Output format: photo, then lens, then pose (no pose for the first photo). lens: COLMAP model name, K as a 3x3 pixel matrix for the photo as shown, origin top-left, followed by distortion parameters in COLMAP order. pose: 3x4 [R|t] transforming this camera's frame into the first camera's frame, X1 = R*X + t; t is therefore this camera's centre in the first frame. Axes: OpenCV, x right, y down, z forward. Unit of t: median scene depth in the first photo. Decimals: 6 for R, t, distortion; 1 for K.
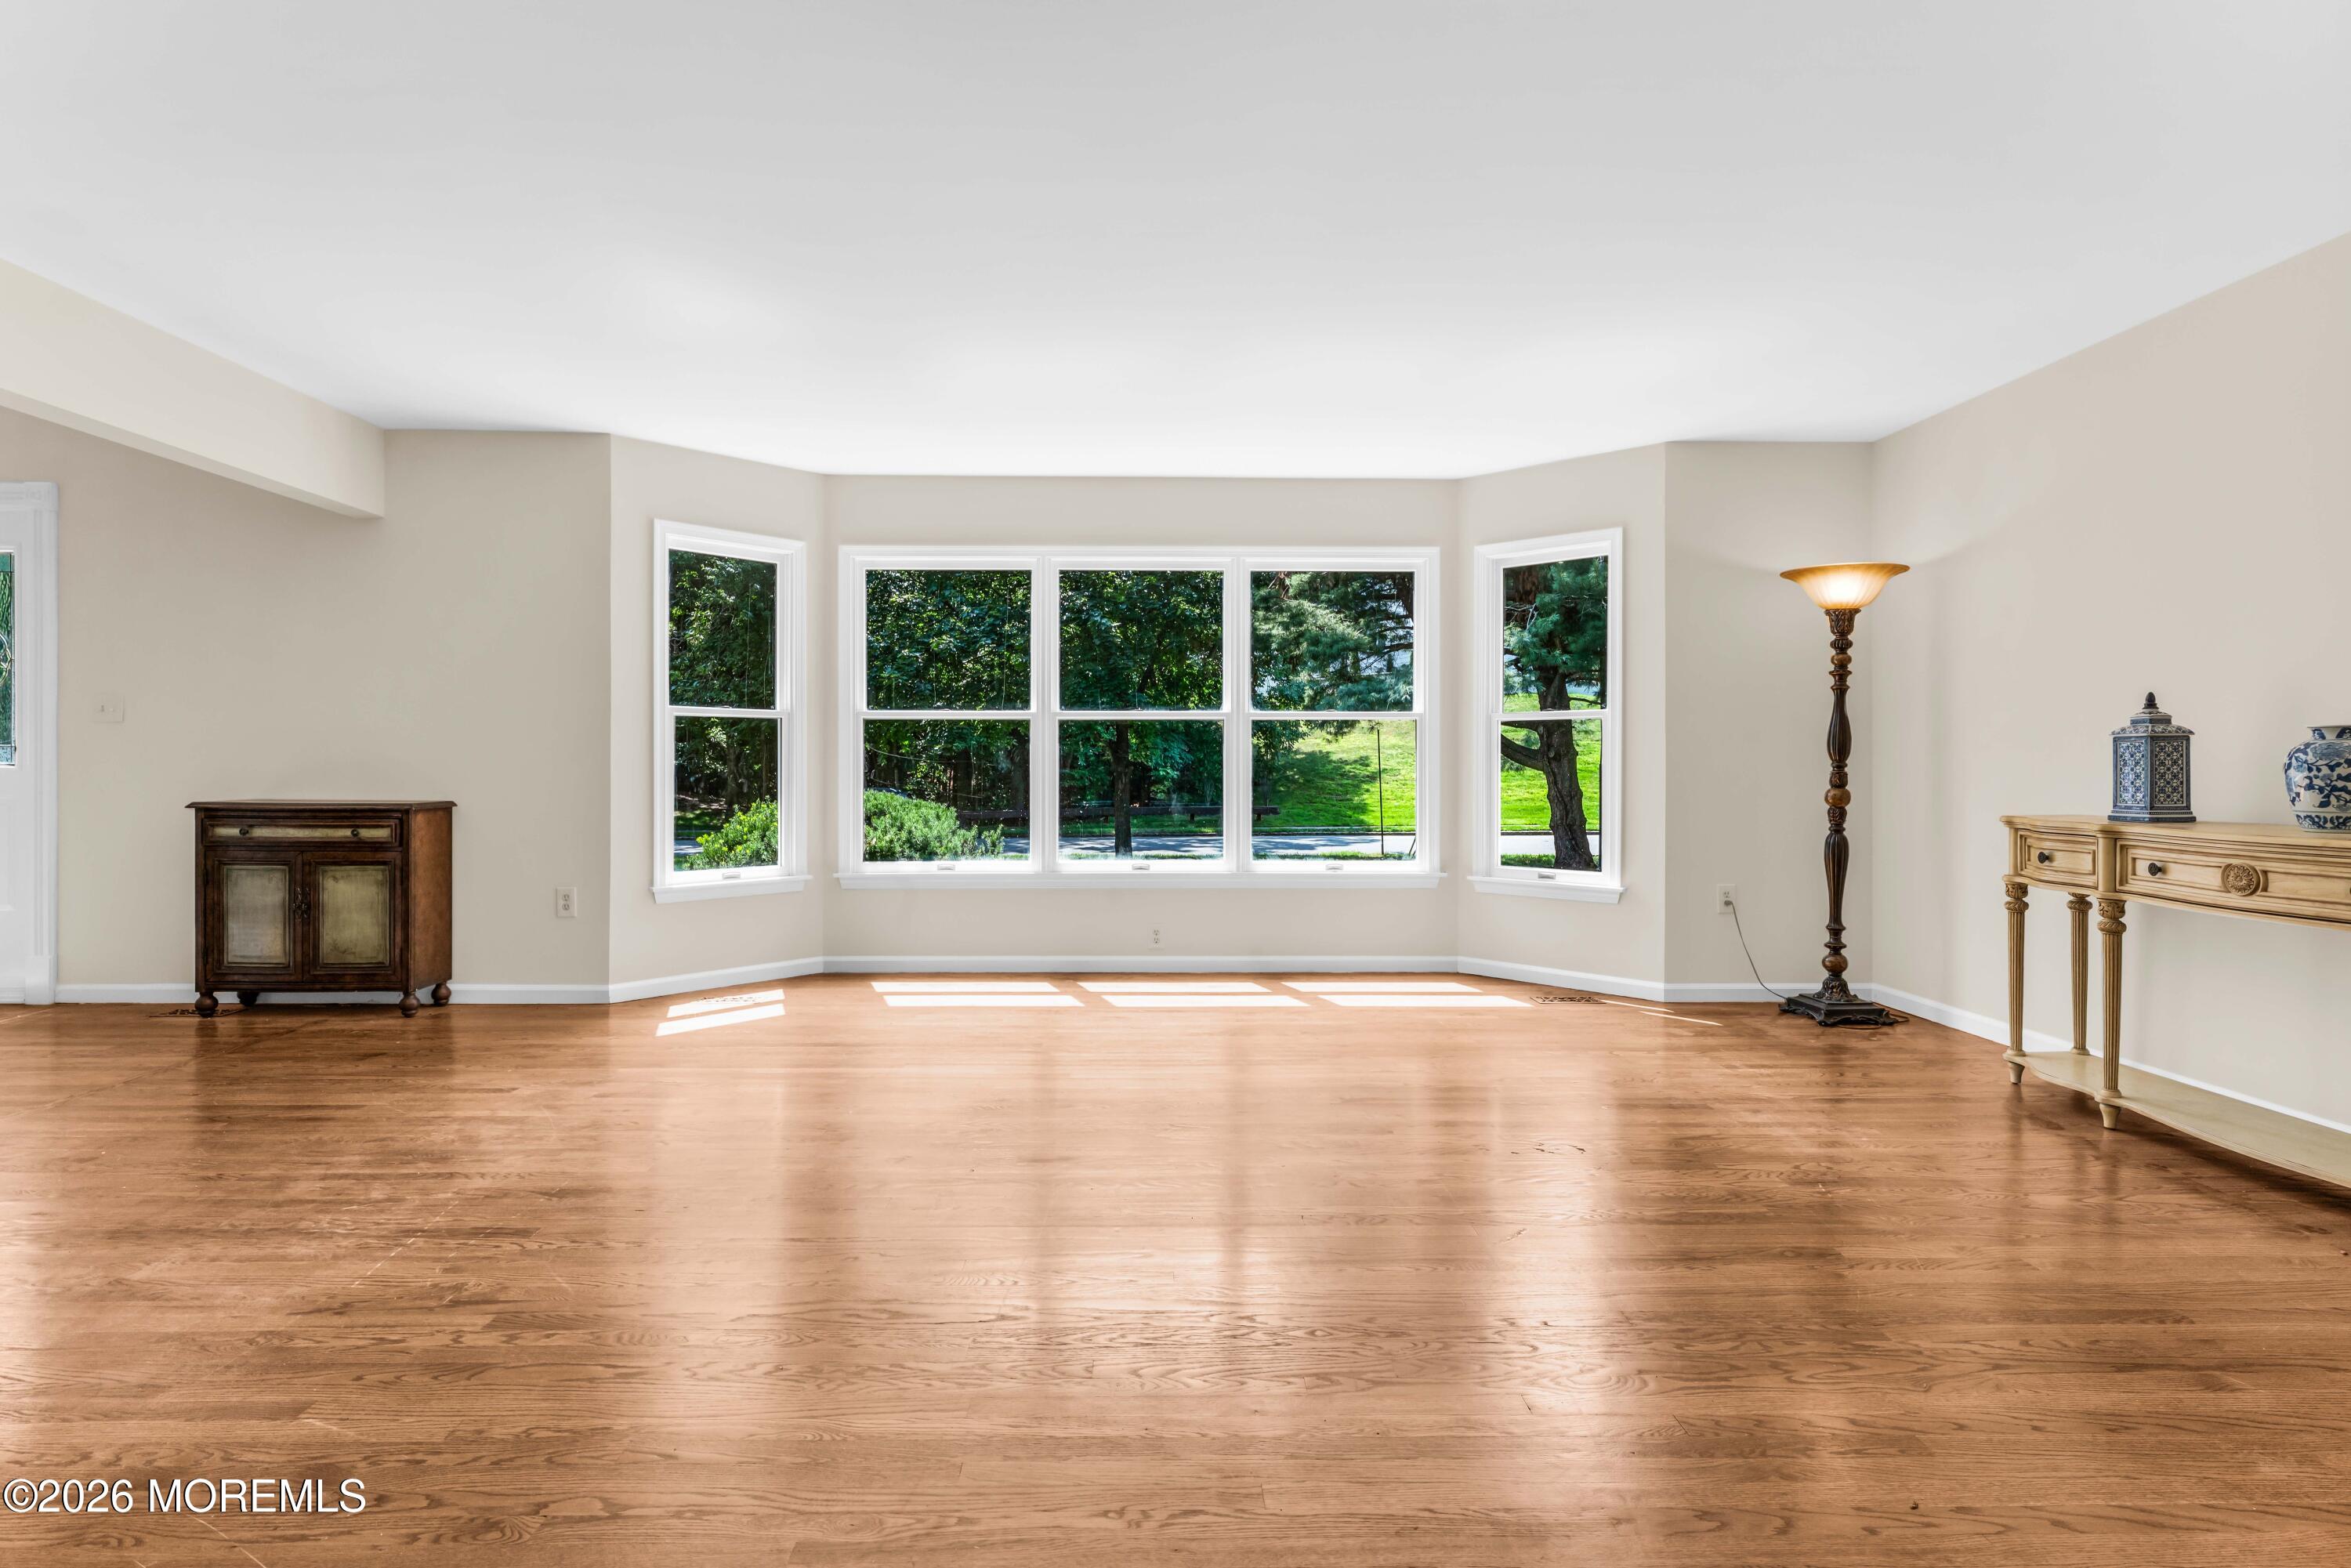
lens RADIAL K [[1140.4, 0, 1170.5], [0, 1140.4, 765.4], [0, 0, 1]] dist [-0.000602, 0.000844]
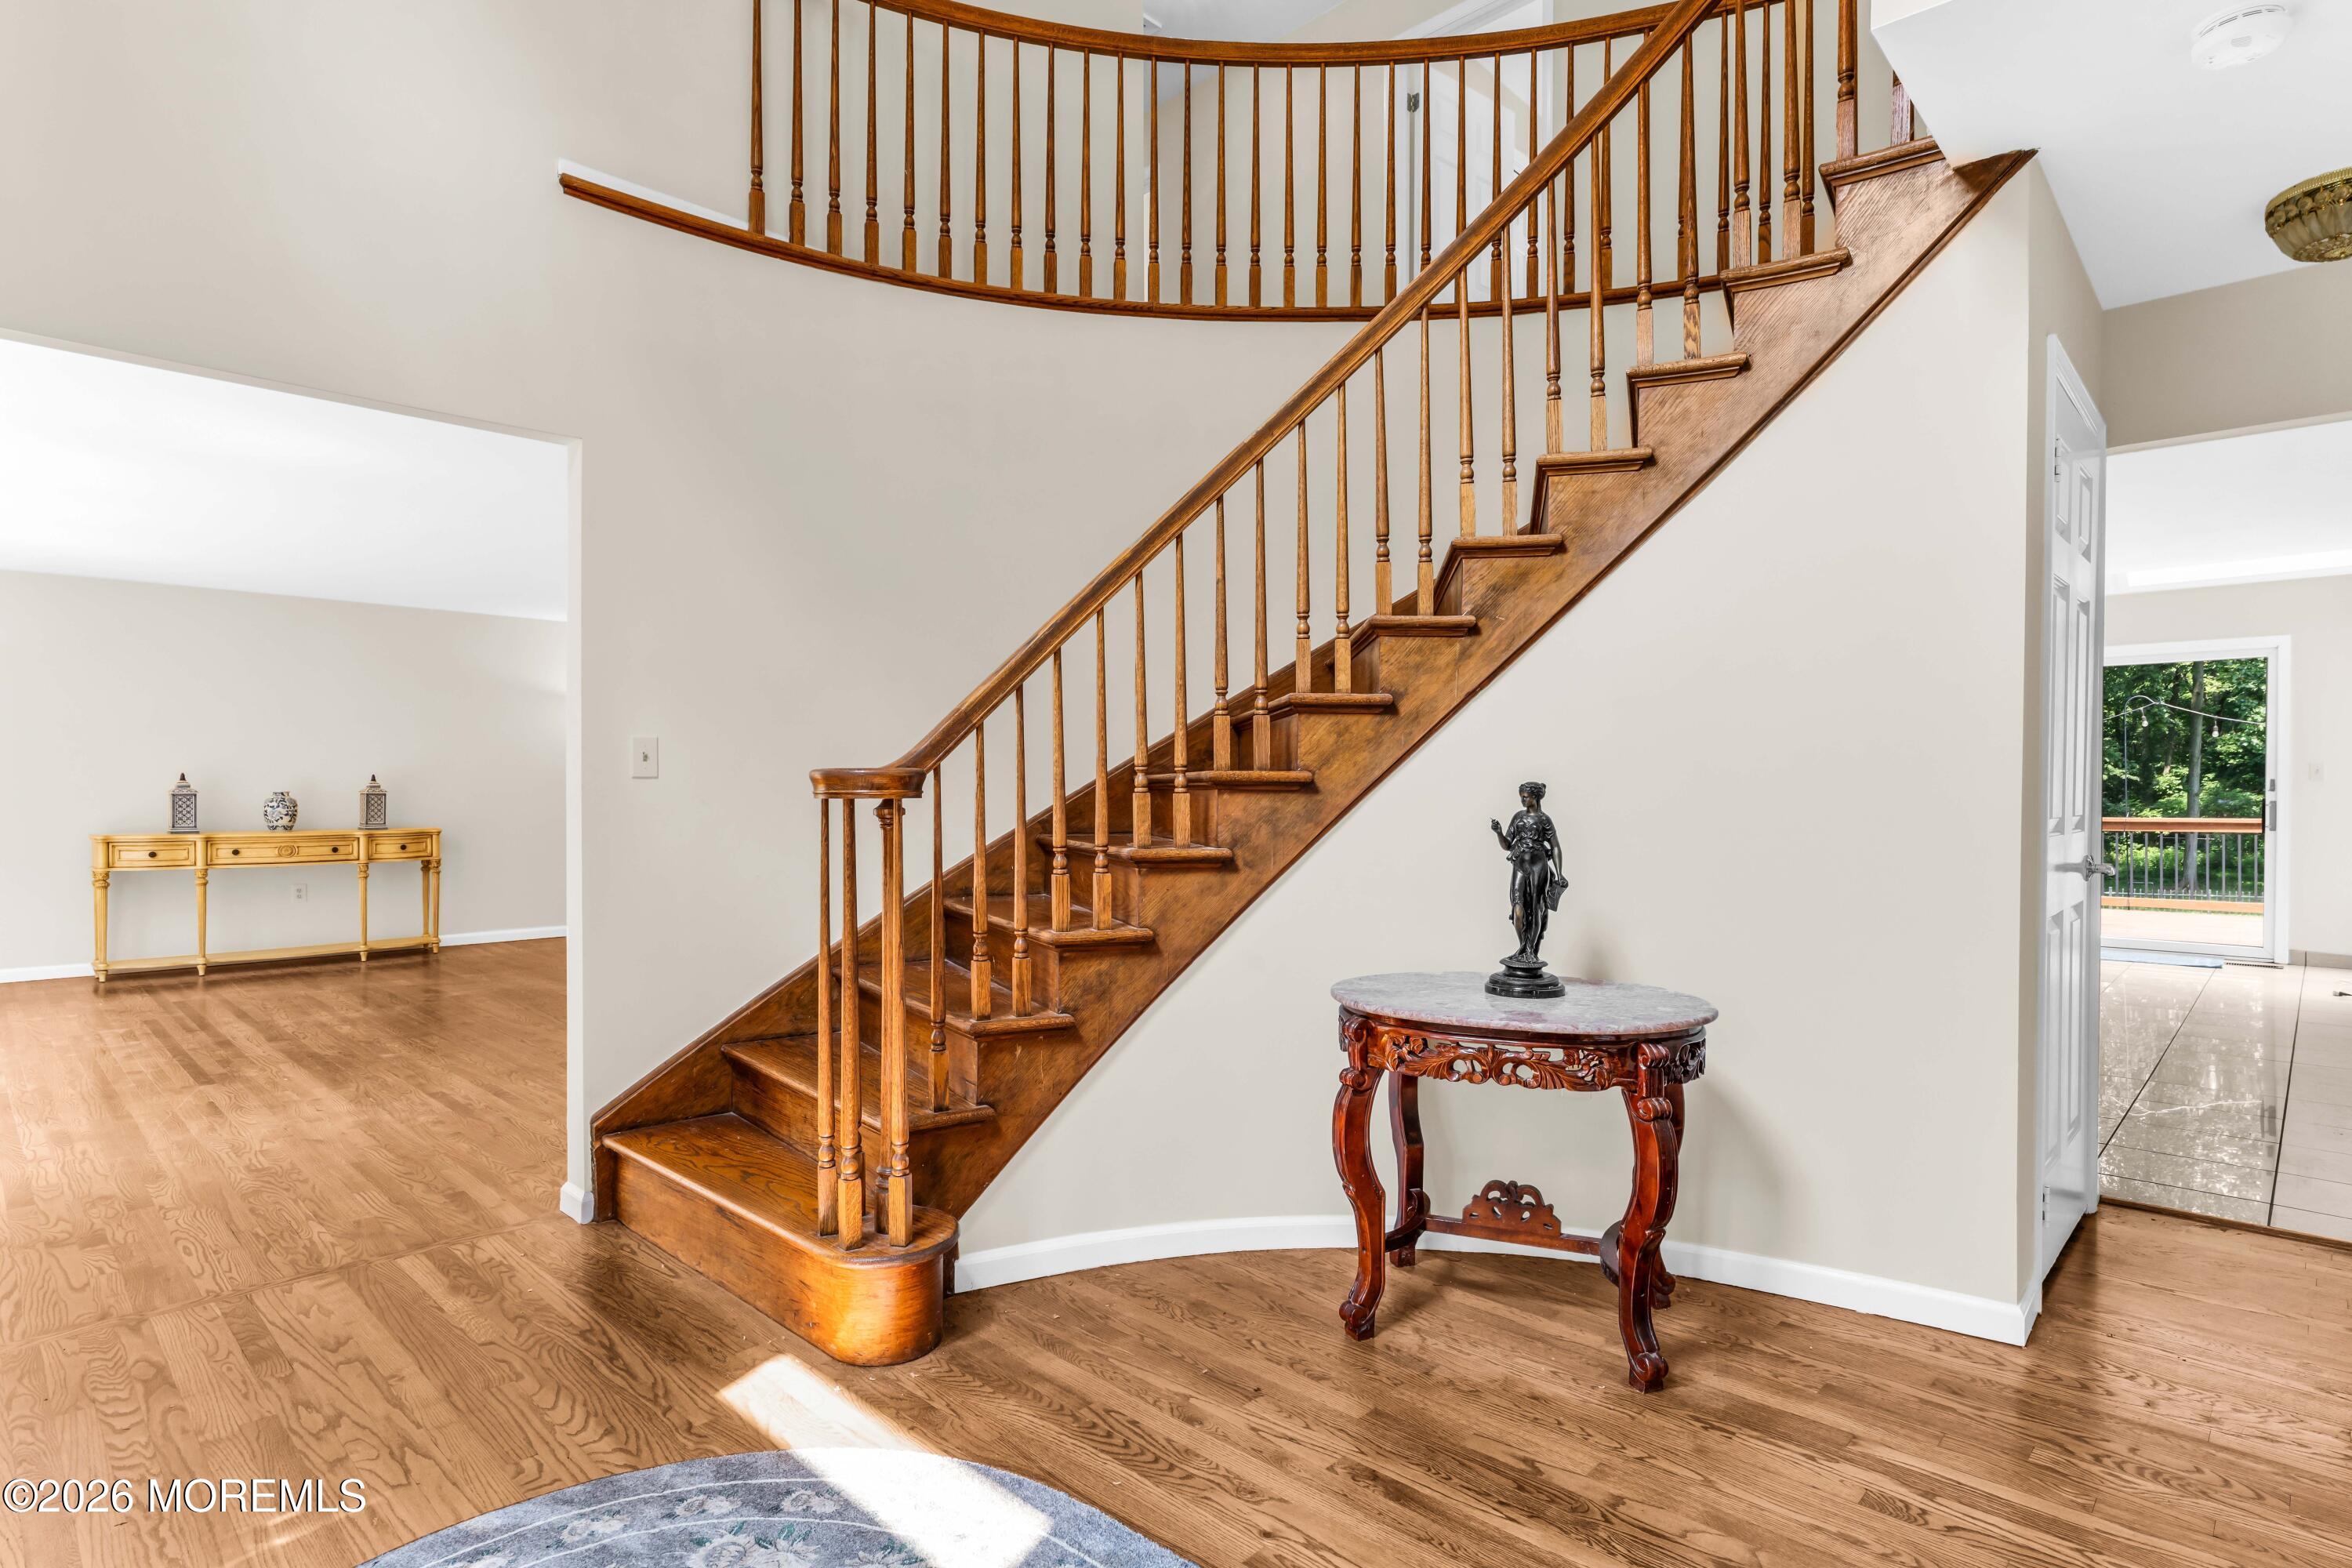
lens RADIAL K [[1170.5, 0, 1170.7], [0, 1170.5, 801.3], [0, 0, 1]] dist [-0.002616, -0.000059]
pose [[-0.705717, -0.005368, 0.708474, -1.370862], [0.000989, 0.999963, 0.008561, -0.019169], [-0.708493, 0.006742, -0.705685, 0.854613]]
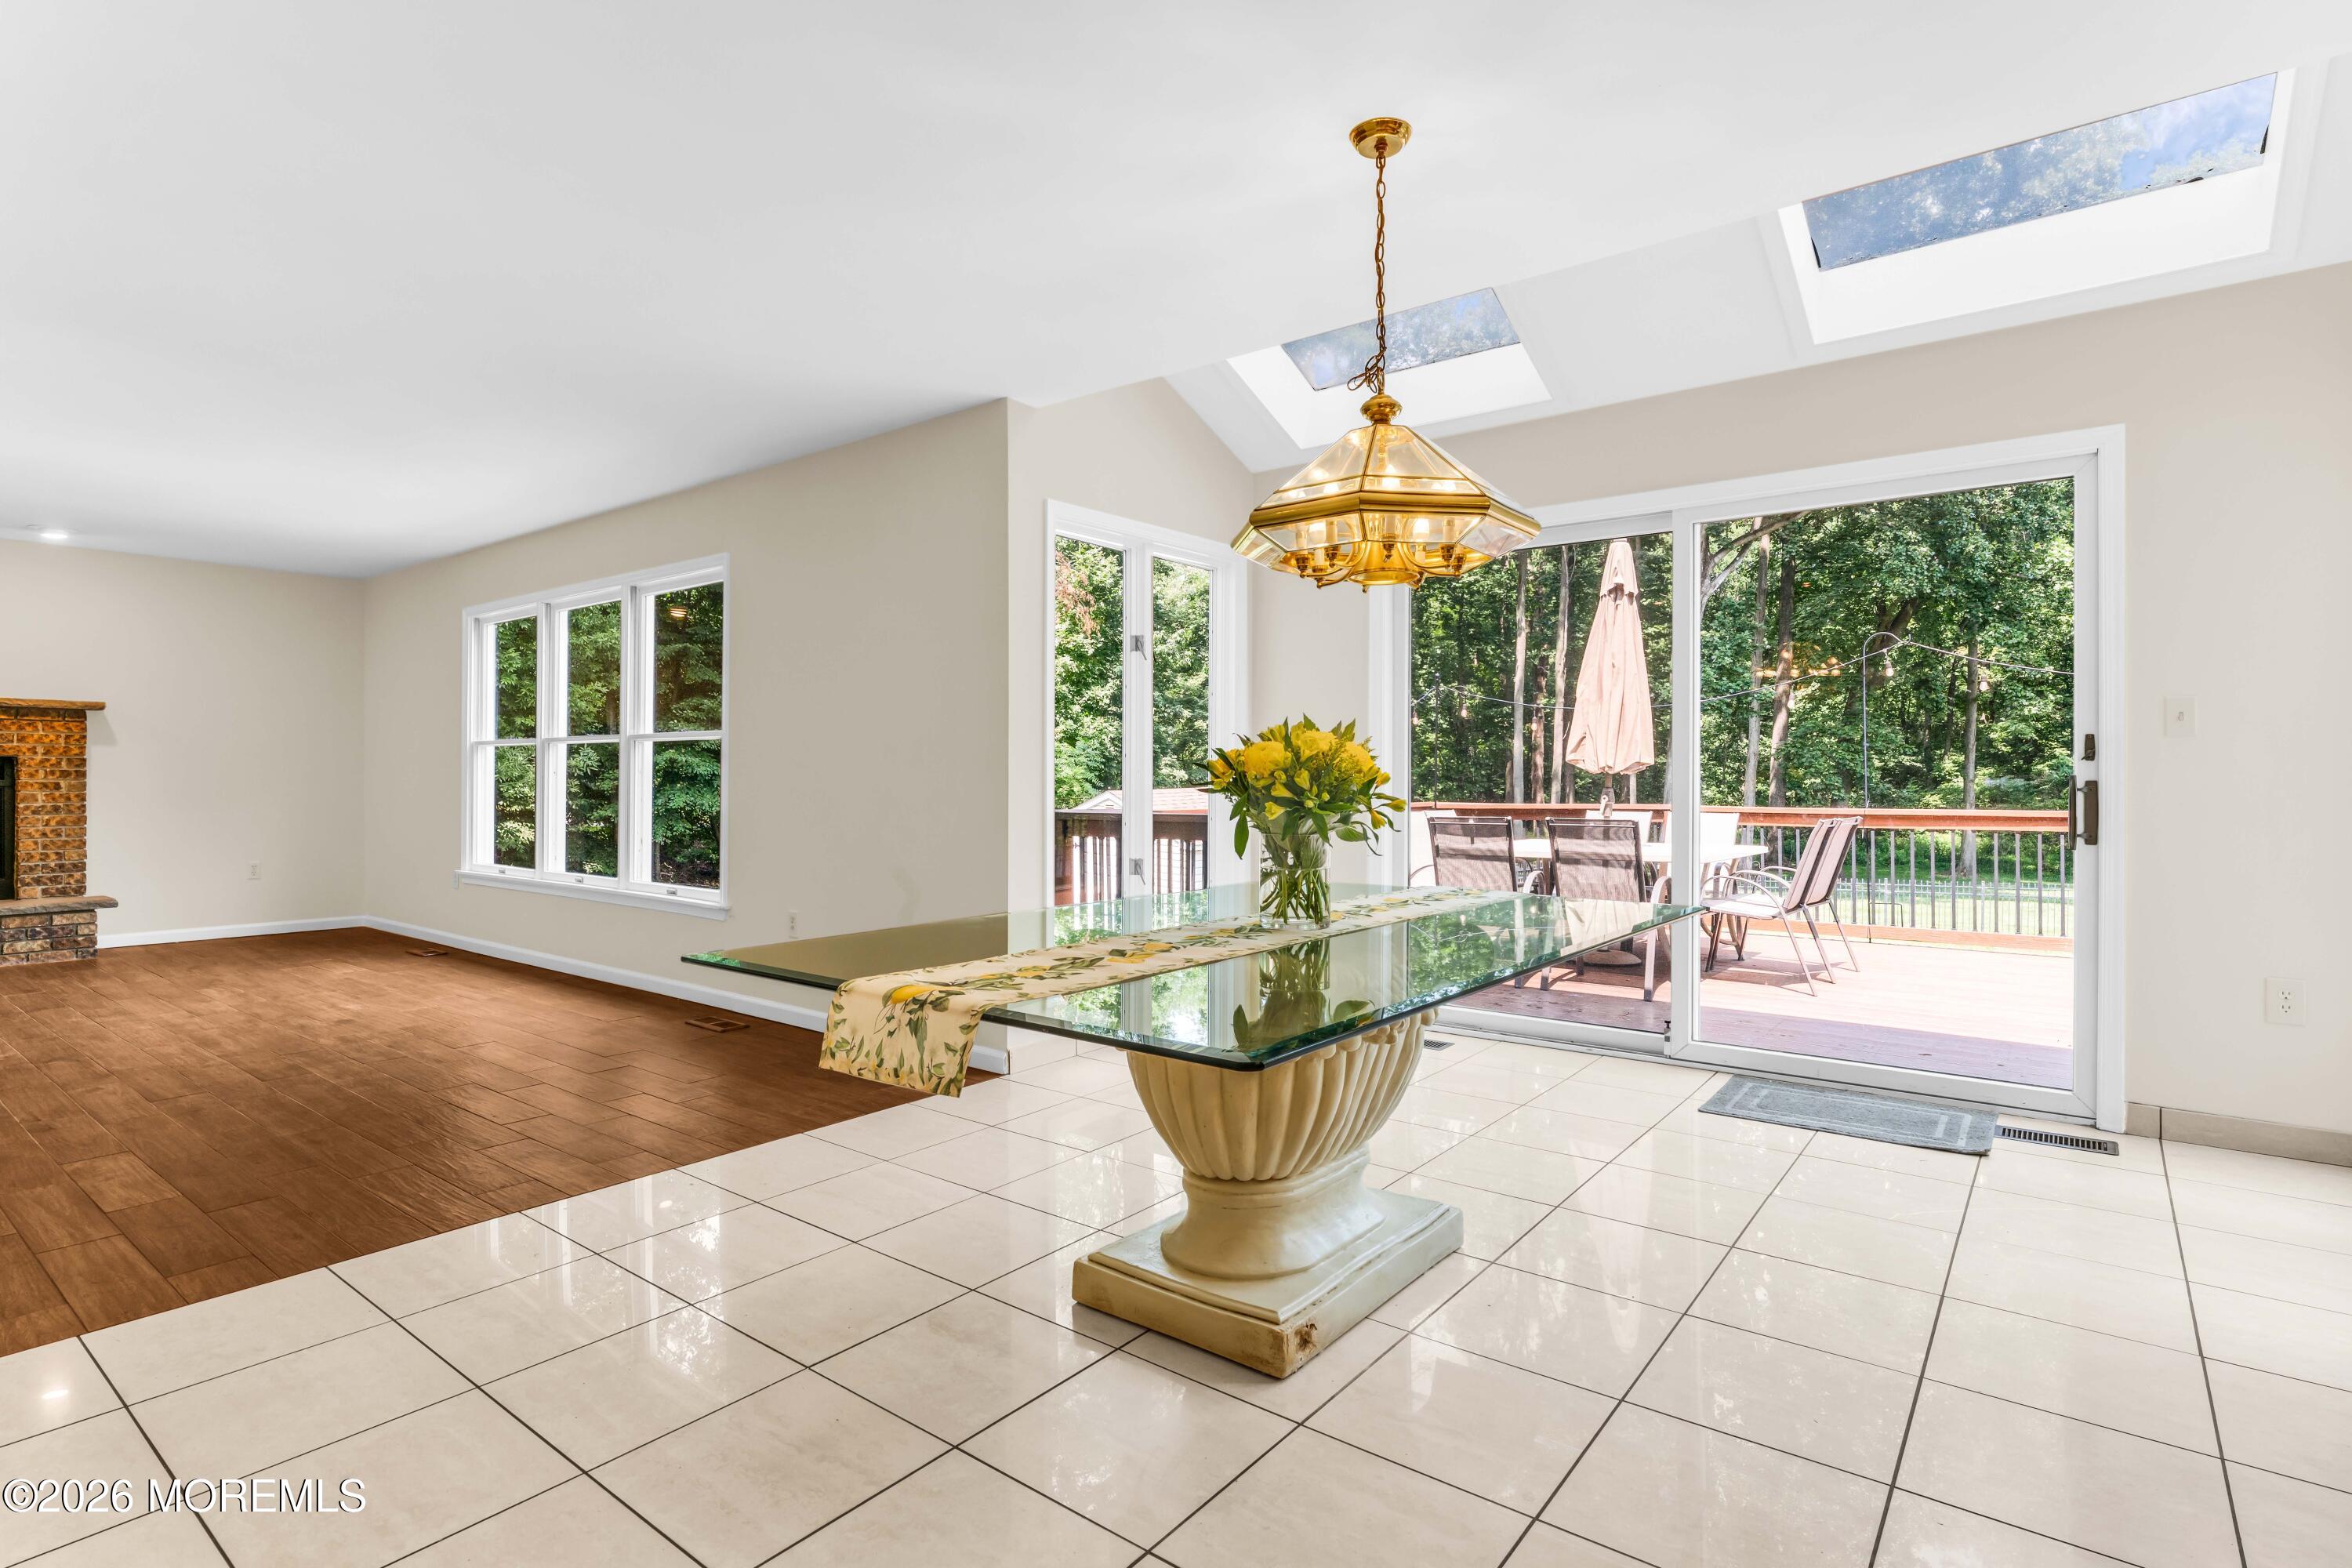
lens RADIAL K [[1170.5, 0, 1170.7], [0, 1170.5, 801.3], [0, 0, 1]] dist [-0.002616, -0.000059]
pose [[-0.768792, -0.009173, 0.639433, -1.330388], [-0.006842, 0.999958, 0.006119, 0.004367], [-0.639463, 0.000329, -0.768822, -0.374801]]
